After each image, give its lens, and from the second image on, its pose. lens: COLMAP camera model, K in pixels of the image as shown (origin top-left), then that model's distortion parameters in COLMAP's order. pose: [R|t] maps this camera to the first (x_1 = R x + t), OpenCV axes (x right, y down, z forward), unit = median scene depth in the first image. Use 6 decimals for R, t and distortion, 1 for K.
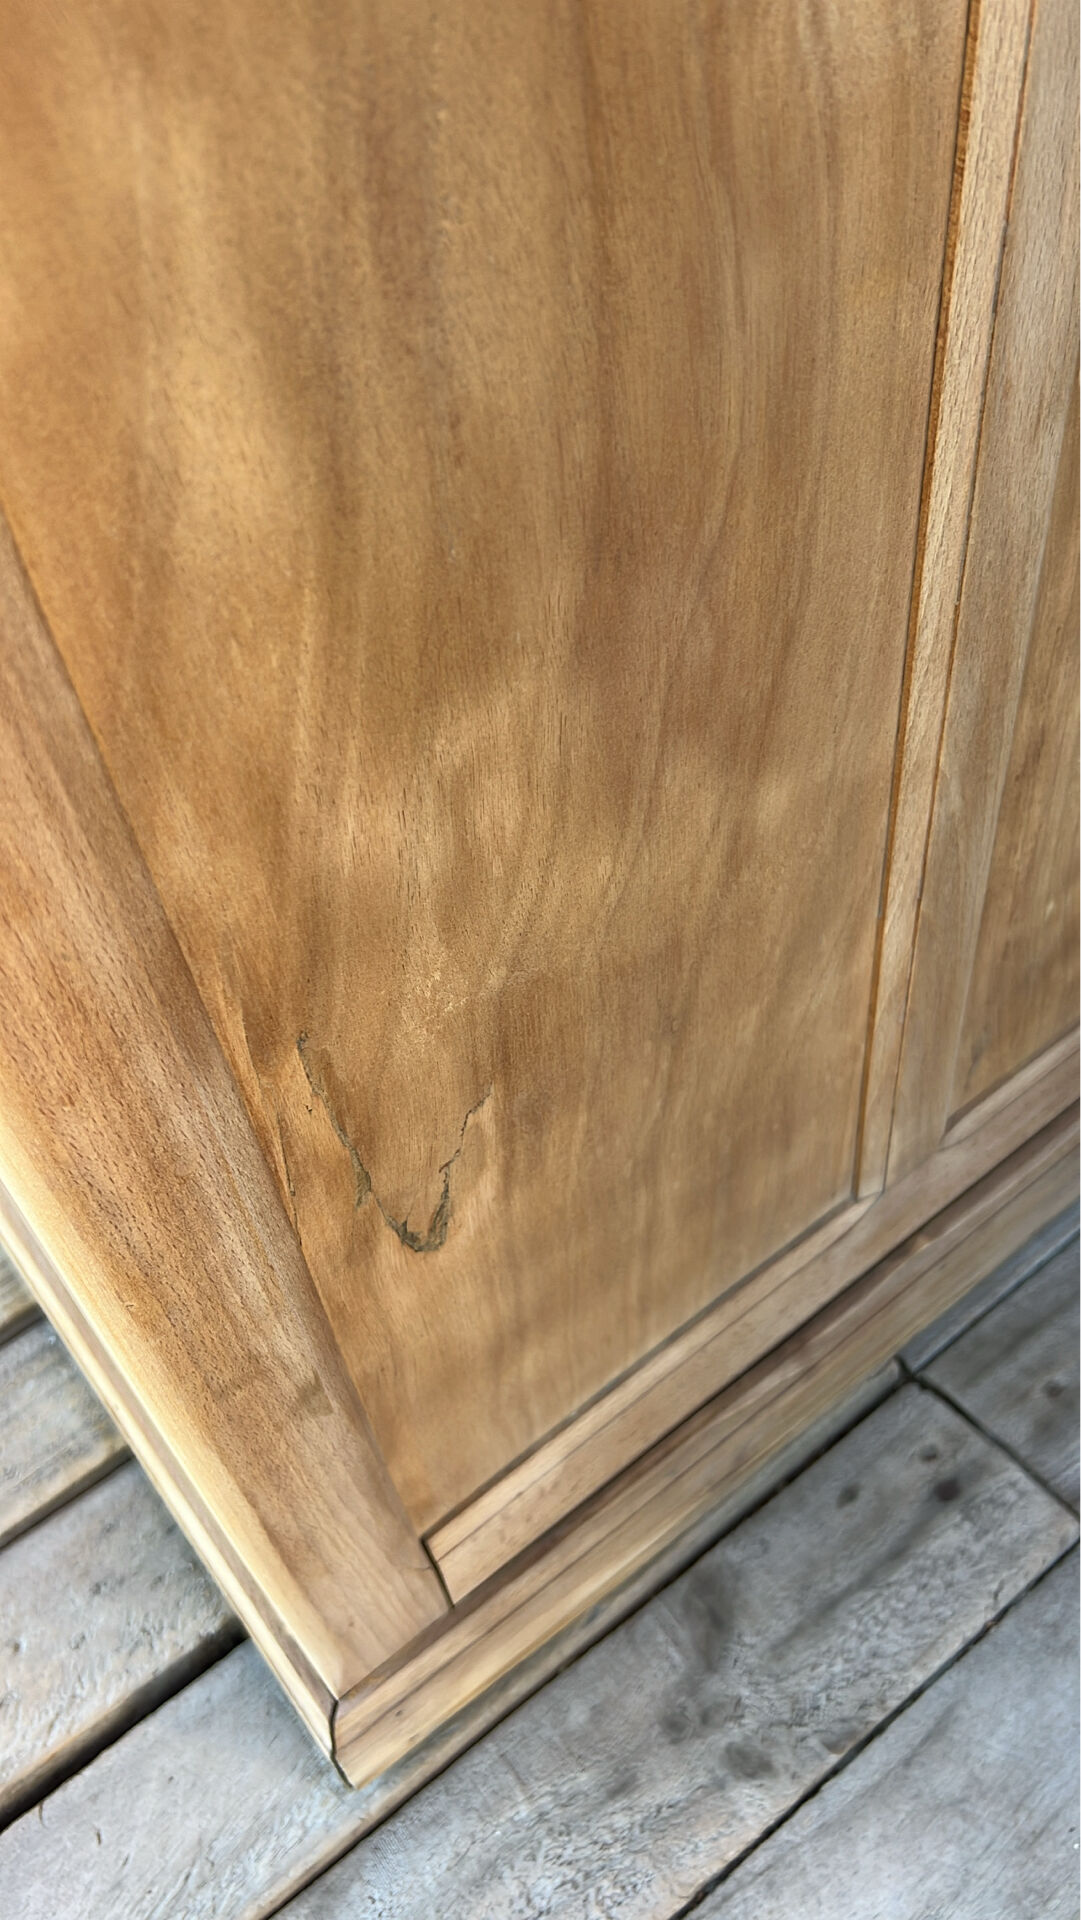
lens RADIAL K [[1512.9, 0, 554.1], [0, 1512.9, 972.2], [0, 0, 1]] dist [0.047365, -0.061801]
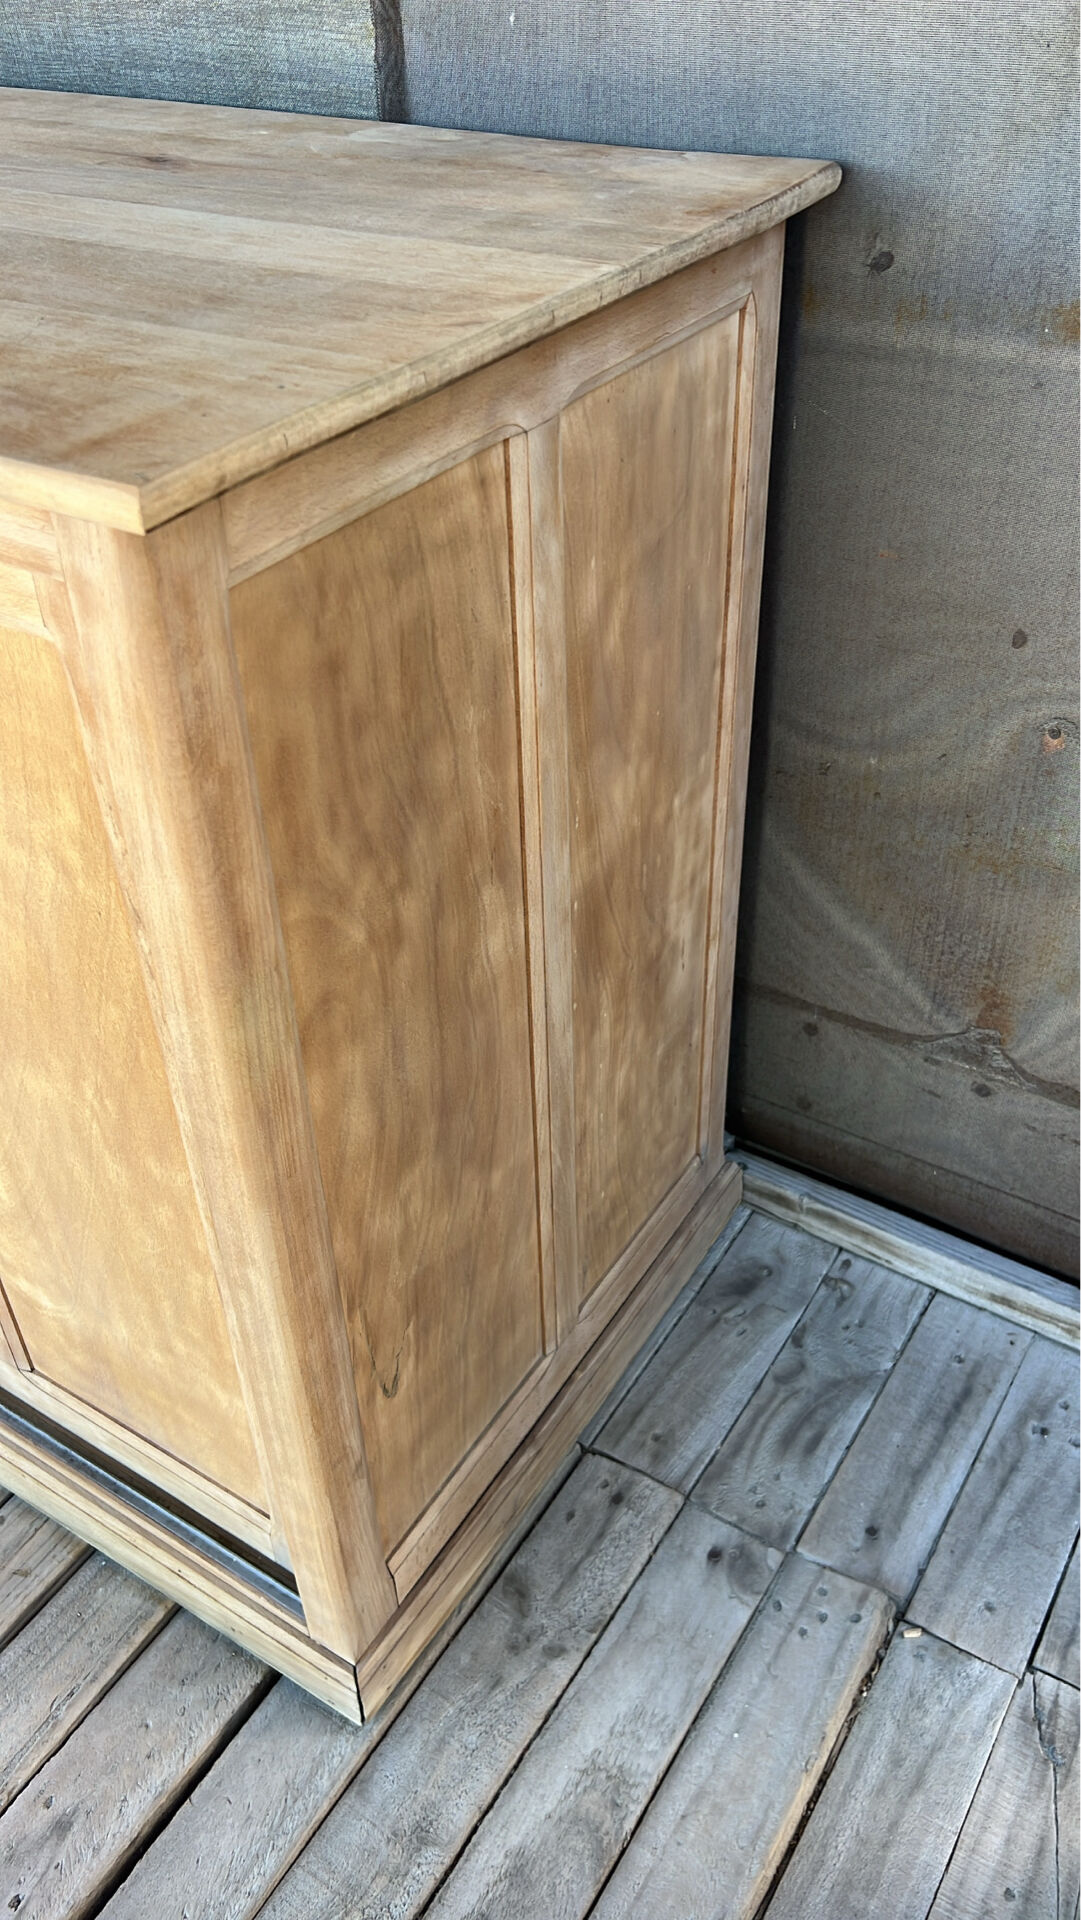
lens RADIAL K [[1512.9, 0, 534.8], [0, 1512.9, 973.3], [0, 0, 1]] dist [0.047365, -0.061801]
pose [[0.941123, -0.151059, 0.302439, -0.364189], [0.208483, 0.963580, -0.167475, -0.005569], [-0.266126, 0.220668, 0.938340, -1.051740]]
